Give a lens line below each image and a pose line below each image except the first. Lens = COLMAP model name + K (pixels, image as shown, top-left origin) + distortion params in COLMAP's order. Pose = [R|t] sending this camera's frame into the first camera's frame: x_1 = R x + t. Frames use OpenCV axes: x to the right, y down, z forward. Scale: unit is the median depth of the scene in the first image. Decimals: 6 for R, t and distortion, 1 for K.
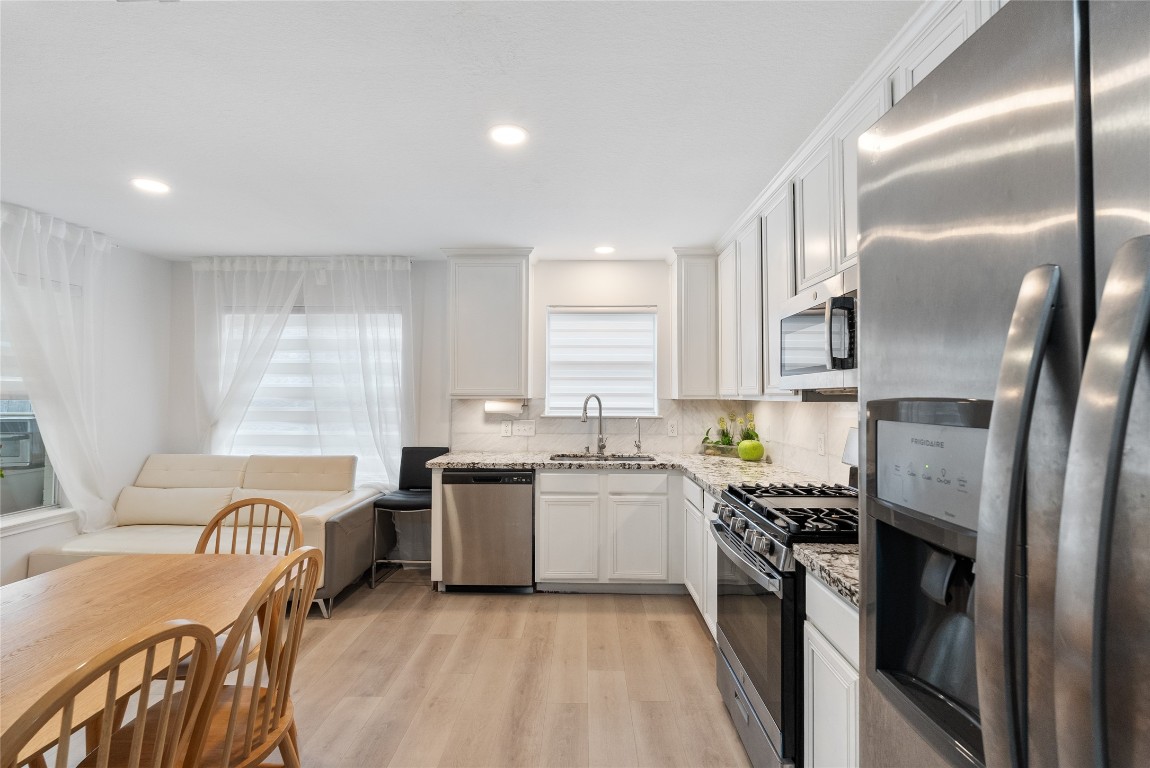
lens RADIAL K [[516.9, 0, 573.3], [0, 516.9, 384.6], [0, 0, 1]] dist [-0.004095, -0.000115]
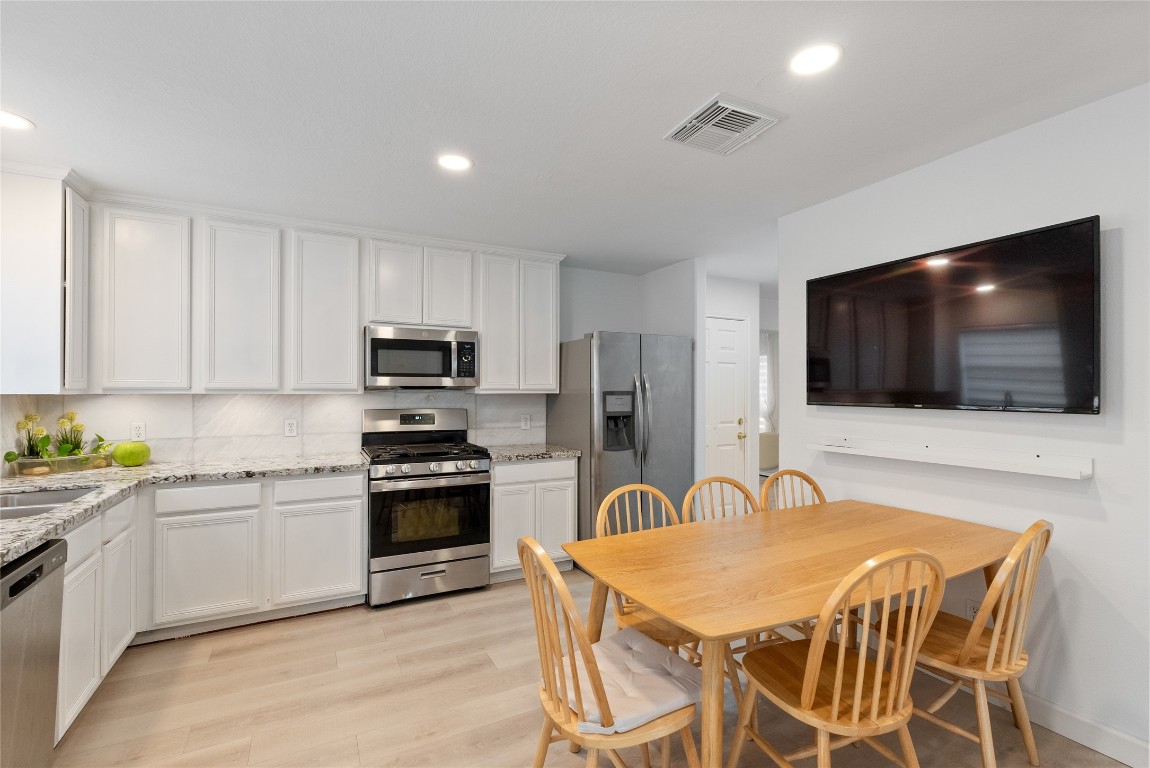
lens RADIAL K [[516.9, 0, 573.3], [0, 516.9, 385.1], [0, 0, 1]] dist [-0.004095, -0.000115]
pose [[-0.486272, 0.003720, 0.873799, -0.920825], [-0.022000, 0.999622, -0.016498, 0.015016], [-0.873530, -0.027246, -0.486007, 0.960385]]
